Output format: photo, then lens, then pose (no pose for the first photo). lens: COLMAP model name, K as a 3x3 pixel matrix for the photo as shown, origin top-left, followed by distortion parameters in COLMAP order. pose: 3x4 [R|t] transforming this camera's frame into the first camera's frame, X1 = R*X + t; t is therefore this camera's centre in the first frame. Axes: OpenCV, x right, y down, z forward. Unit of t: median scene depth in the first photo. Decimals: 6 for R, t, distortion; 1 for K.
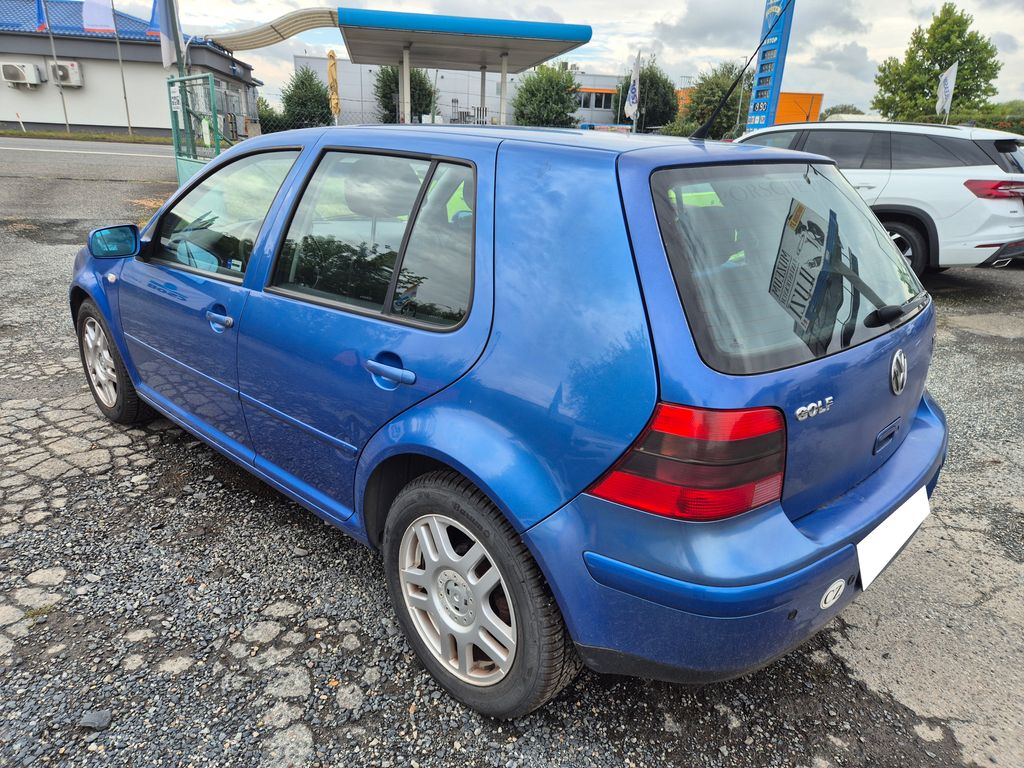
lens RADIAL K [[685.1, 0, 507.1], [0, 685.1, 381.0], [0, 0, 1]] dist [0.040848, -0.012704]
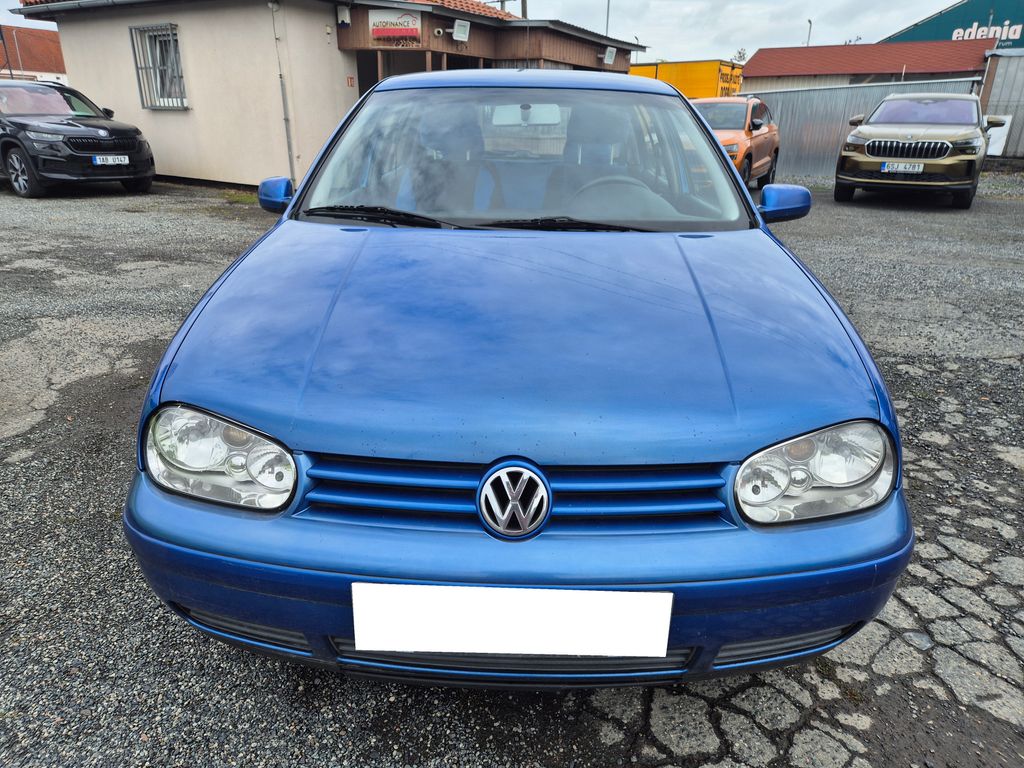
lens RADIAL K [[685.1, 0, 513.5], [0, 685.1, 382.8], [0, 0, 1]] dist [0.040848, -0.012704]
pose [[-0.670566, -0.311954, 0.673072, -0.807158], [0.212748, 0.788313, 0.577322, -0.505833], [-0.710690, 0.530327, -0.462248, 1.452324]]
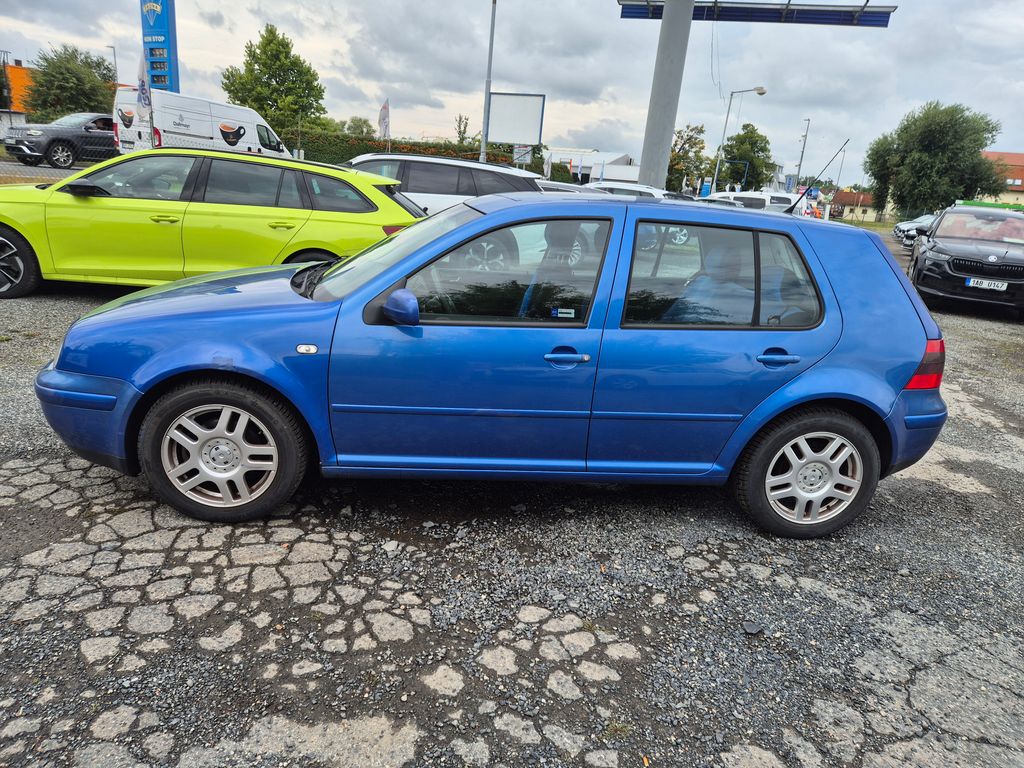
lens RADIAL K [[685.1, 0, 509.3], [0, 685.1, 386.8], [0, 0, 1]] dist [0.040848, -0.012704]
pose [[0.655867, -0.201393, 0.727516, -0.958658], [0.193525, 0.976404, 0.095825, -0.122627], [-0.729649, 0.077944, 0.679366, 0.181102]]
